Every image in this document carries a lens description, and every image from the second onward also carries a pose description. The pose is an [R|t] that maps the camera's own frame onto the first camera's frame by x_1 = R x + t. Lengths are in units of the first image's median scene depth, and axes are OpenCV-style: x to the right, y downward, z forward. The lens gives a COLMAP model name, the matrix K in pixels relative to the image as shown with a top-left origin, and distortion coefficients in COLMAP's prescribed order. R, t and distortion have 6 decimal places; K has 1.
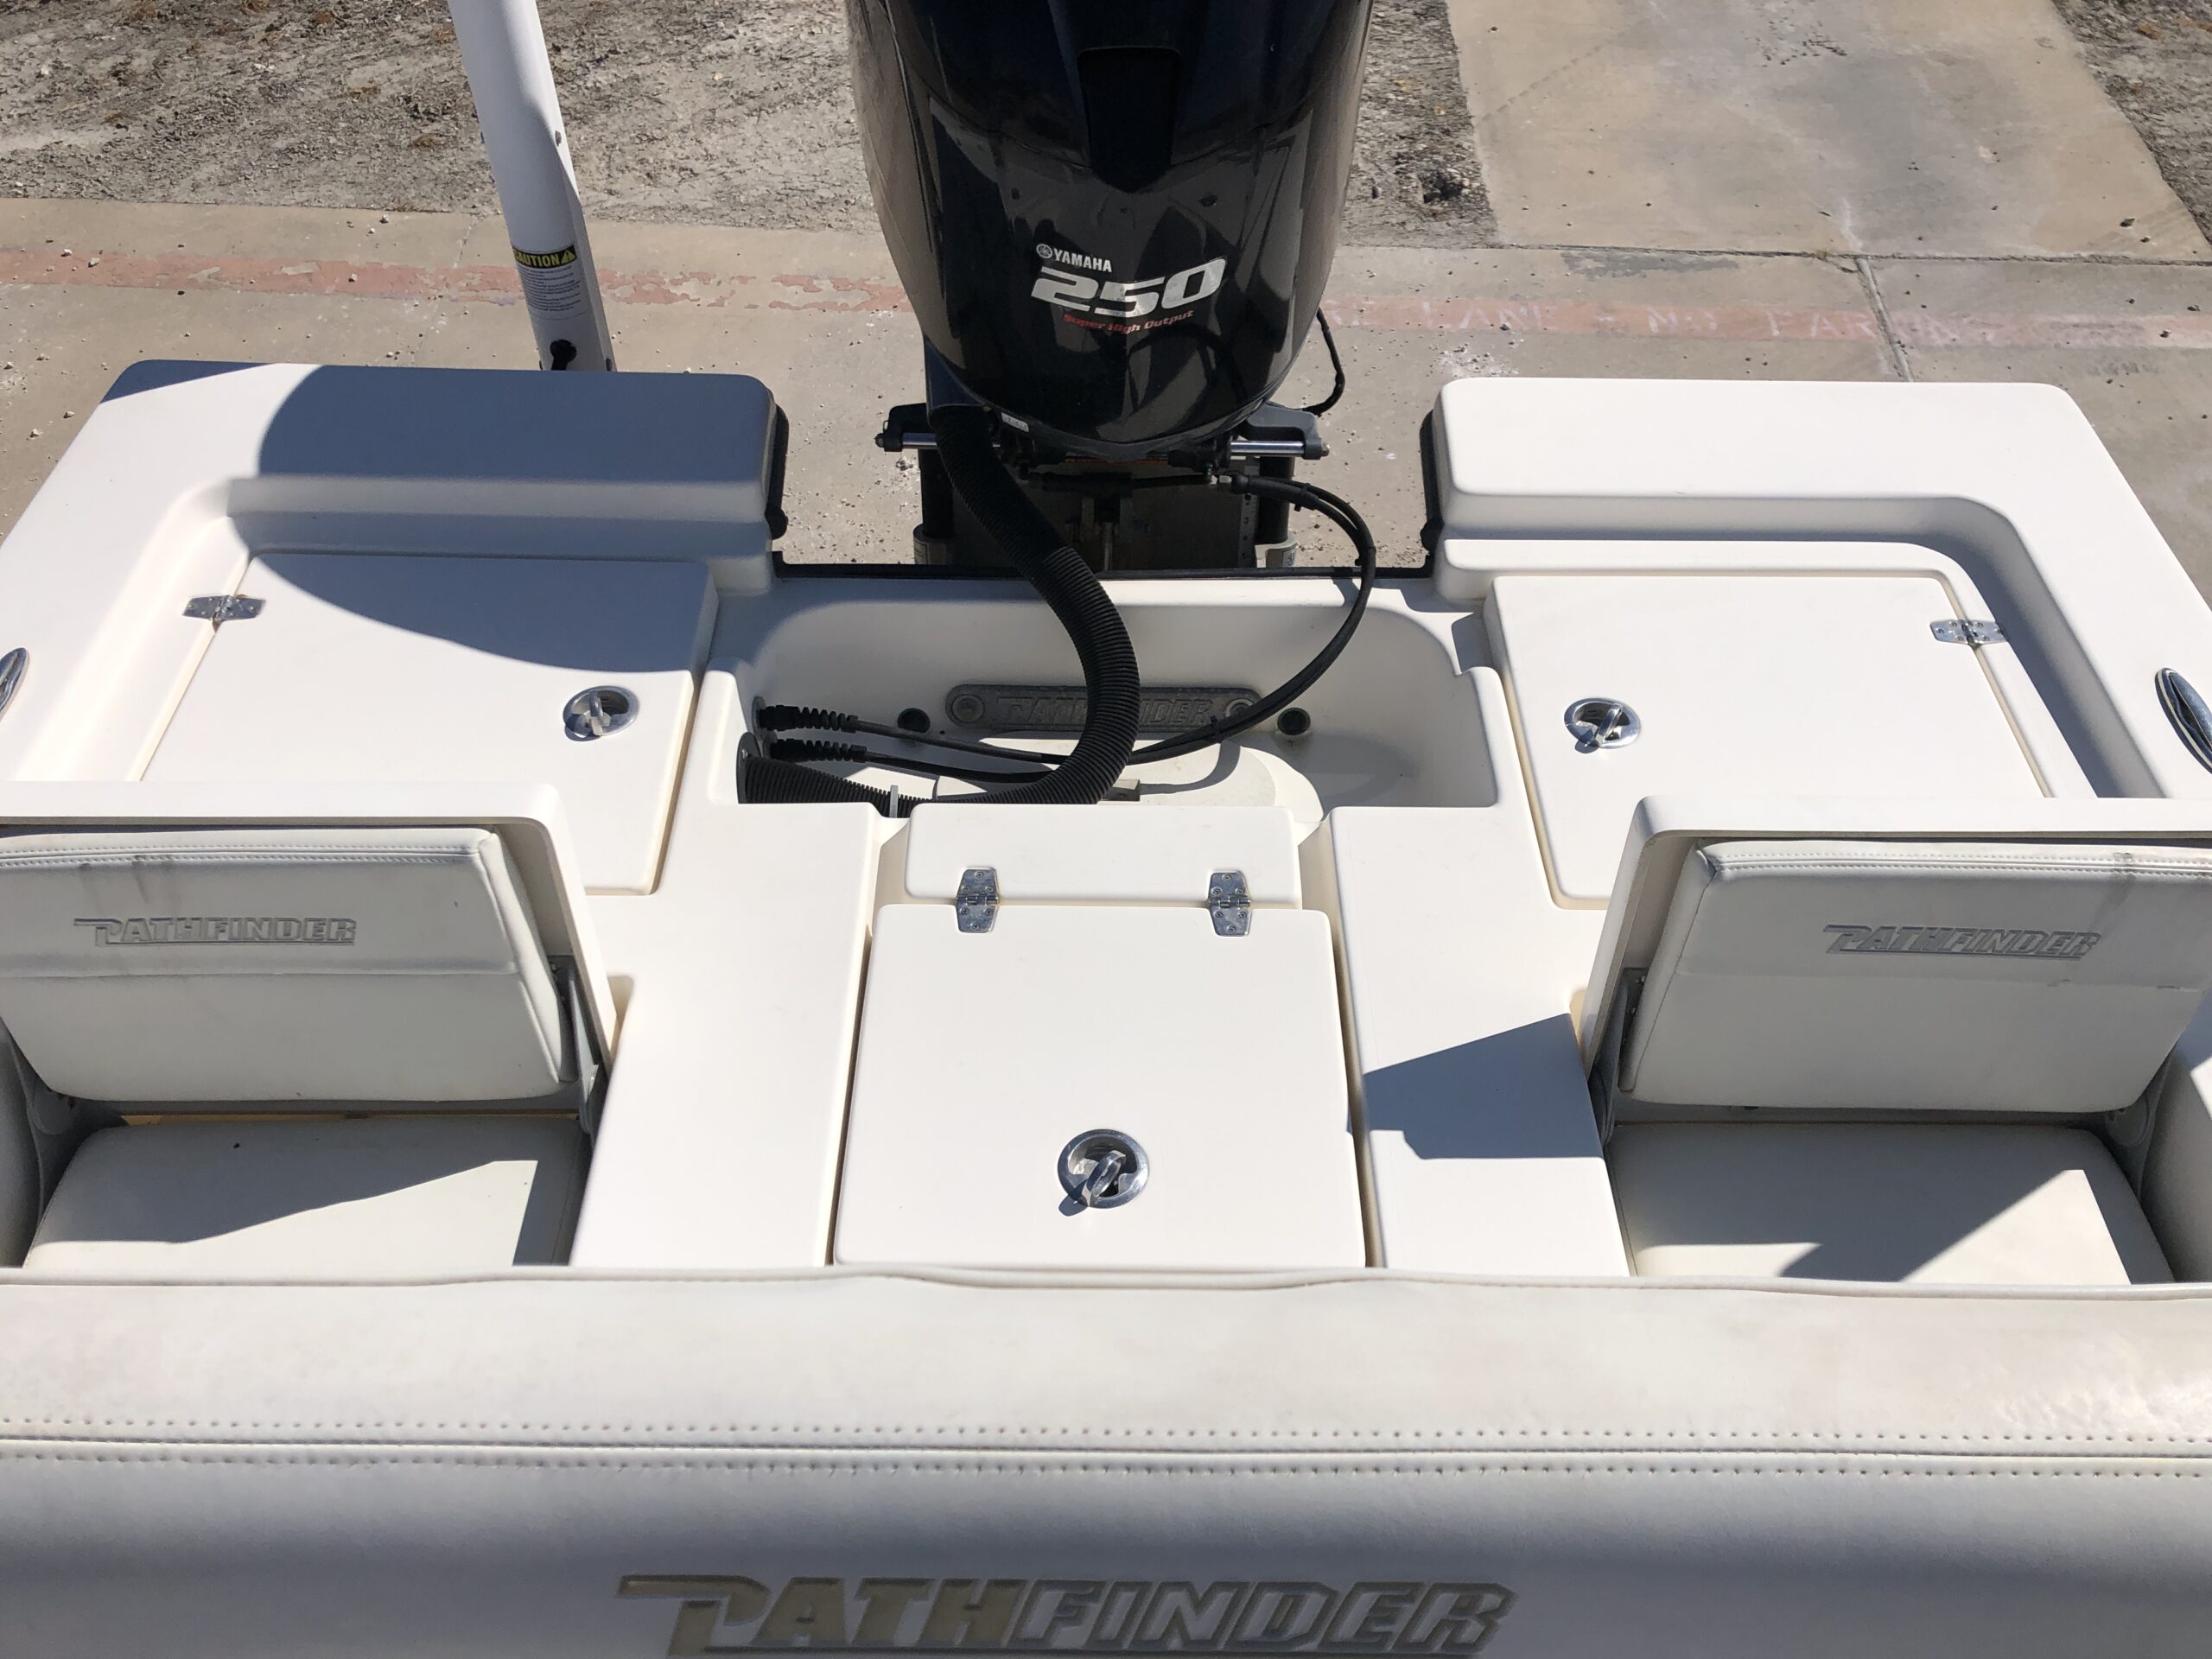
lens RADIAL K [[1799.2, 0, 1114.0], [0, 1799.2, 866.1], [0, 0, 1]] dist [0.033868, -0.033024]
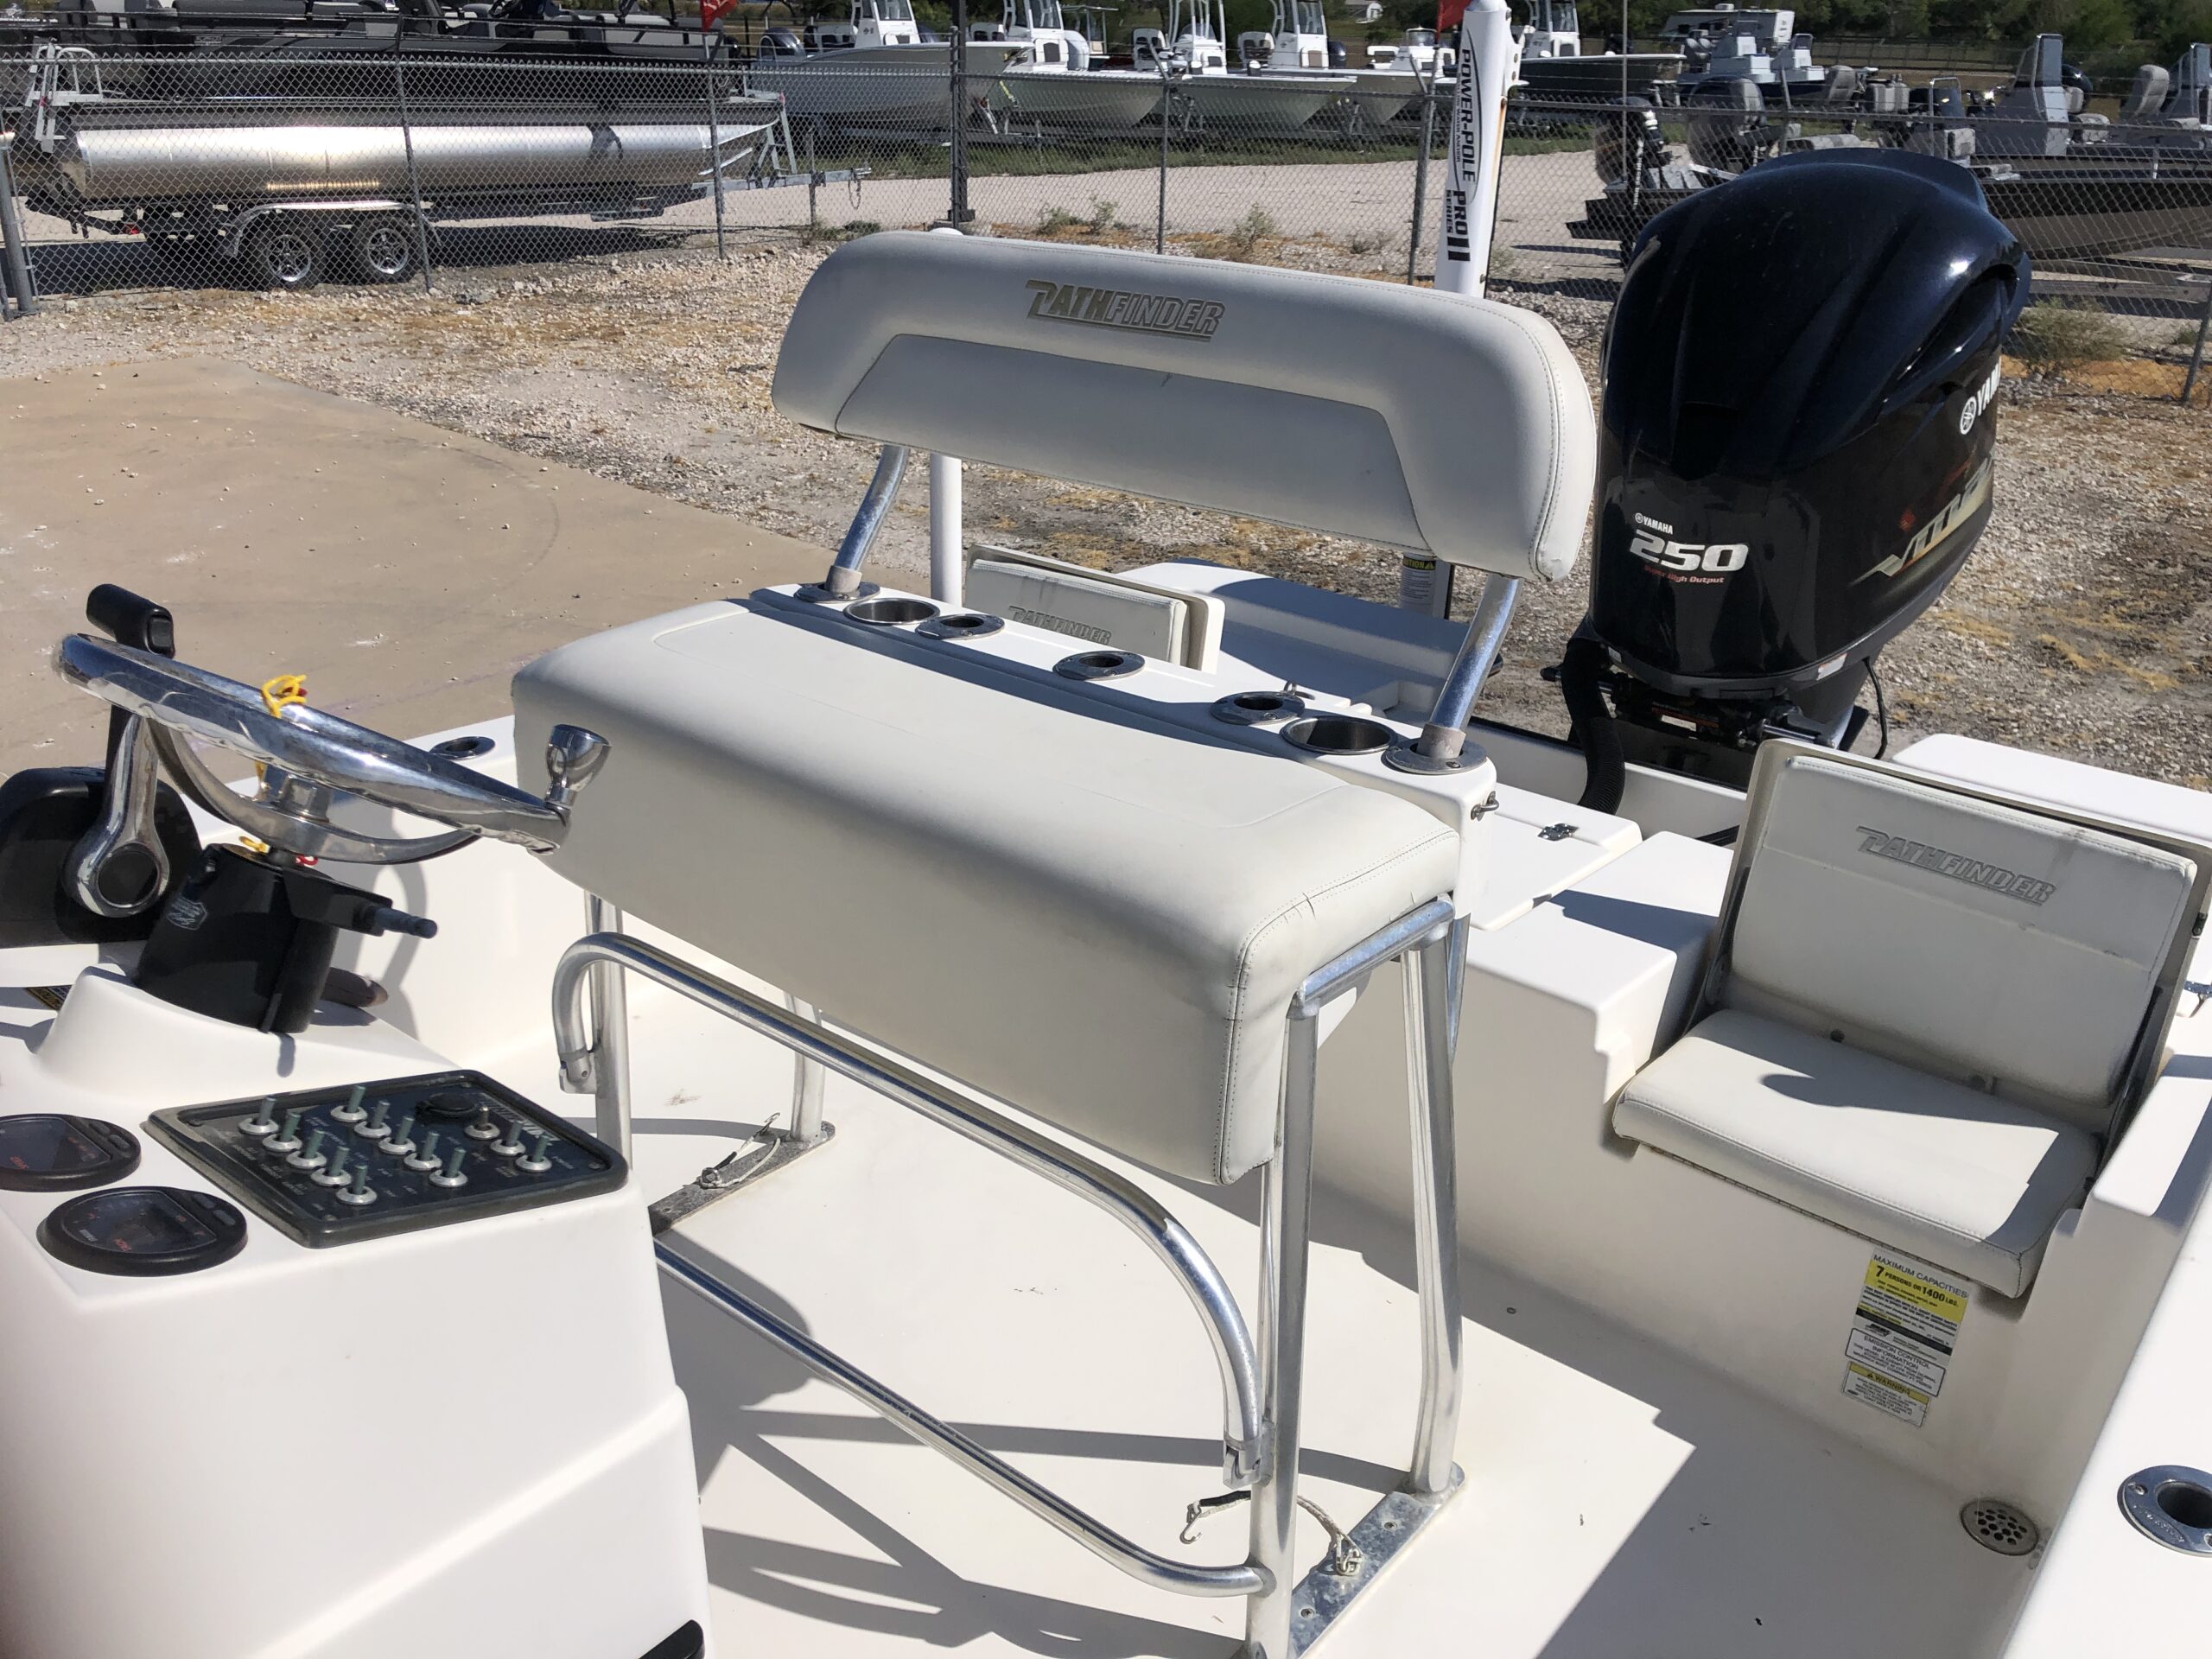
lens RADIAL K [[1799.2, 0, 1119.3], [0, 1799.2, 860.3], [0, 0, 1]] dist [0.033868, -0.033024]
pose [[0.777201, 0.269068, -0.568825, 0.515135], [-0.494178, 0.820607, -0.287042, 0.526269], [0.389548, 0.504190, 0.770743, -0.263184]]
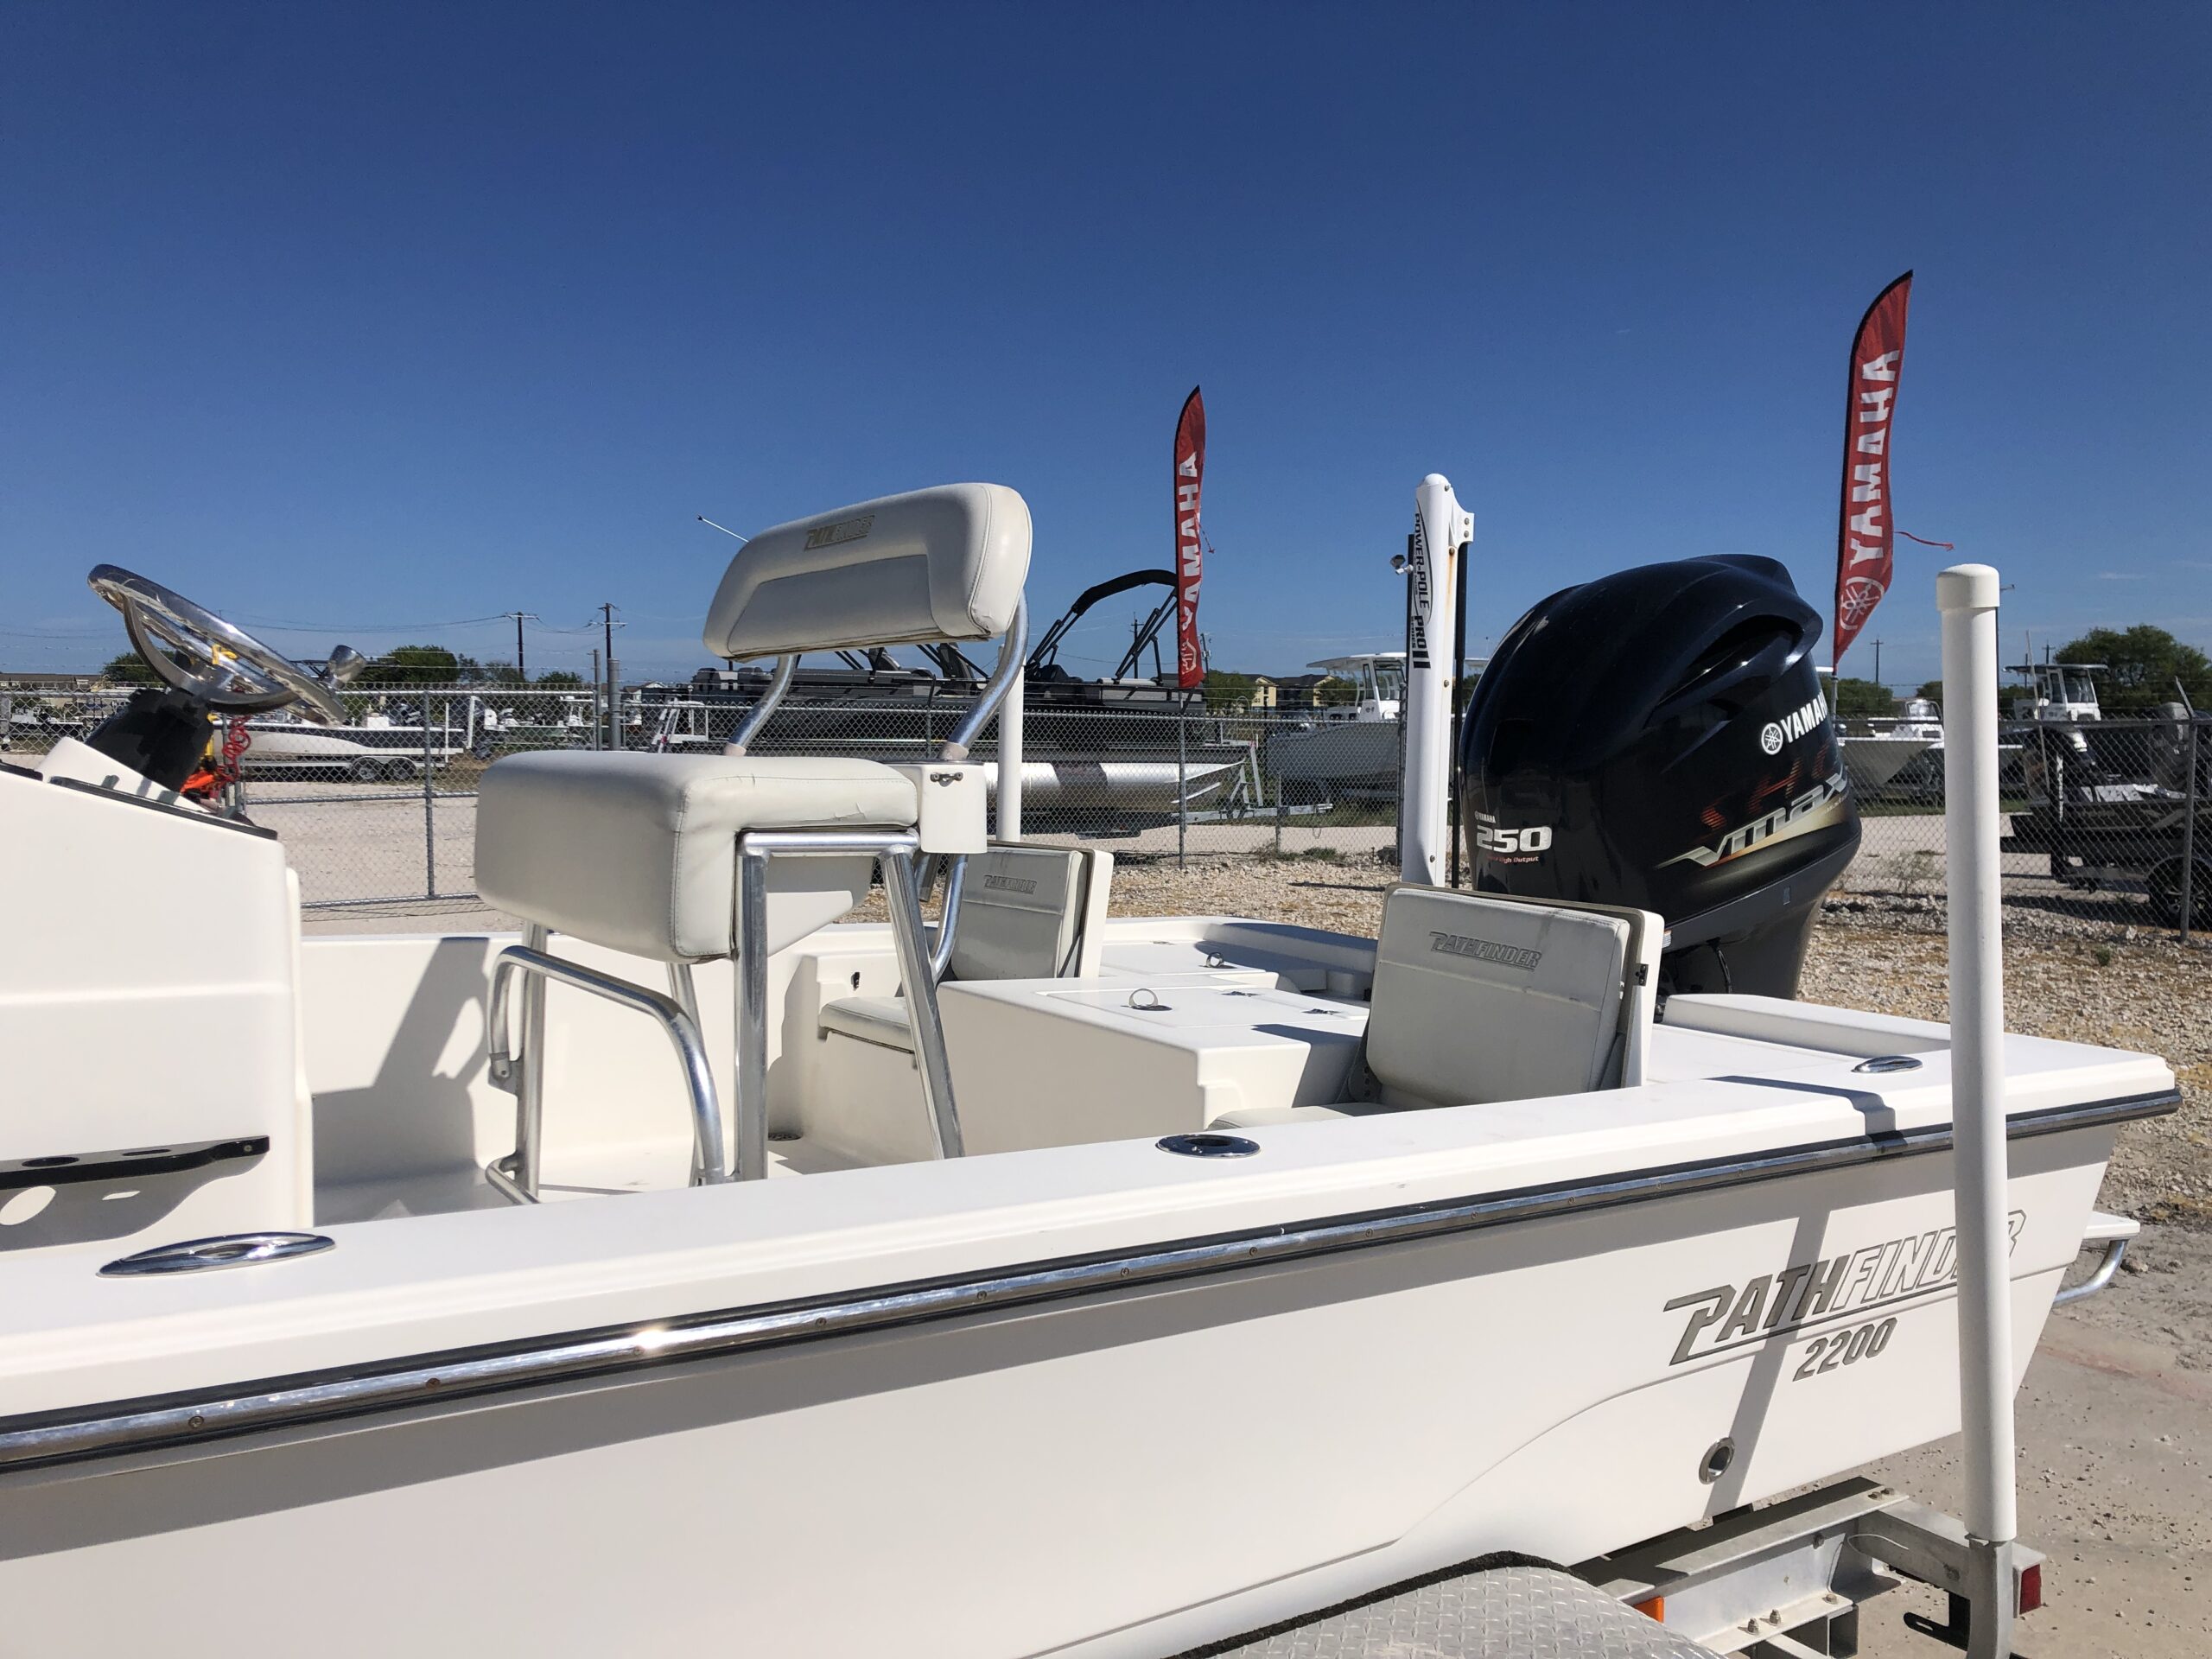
lens RADIAL K [[1799.2, 0, 1106.5], [0, 1799.2, 832.3], [0, 0, 1]] dist [0.033868, -0.033024]
pose [[0.555483, 0.039790, -0.830575, 1.174435], [-0.640407, 0.657594, -0.396797, 0.618974], [0.530393, 0.752321, 0.390764, -0.005297]]
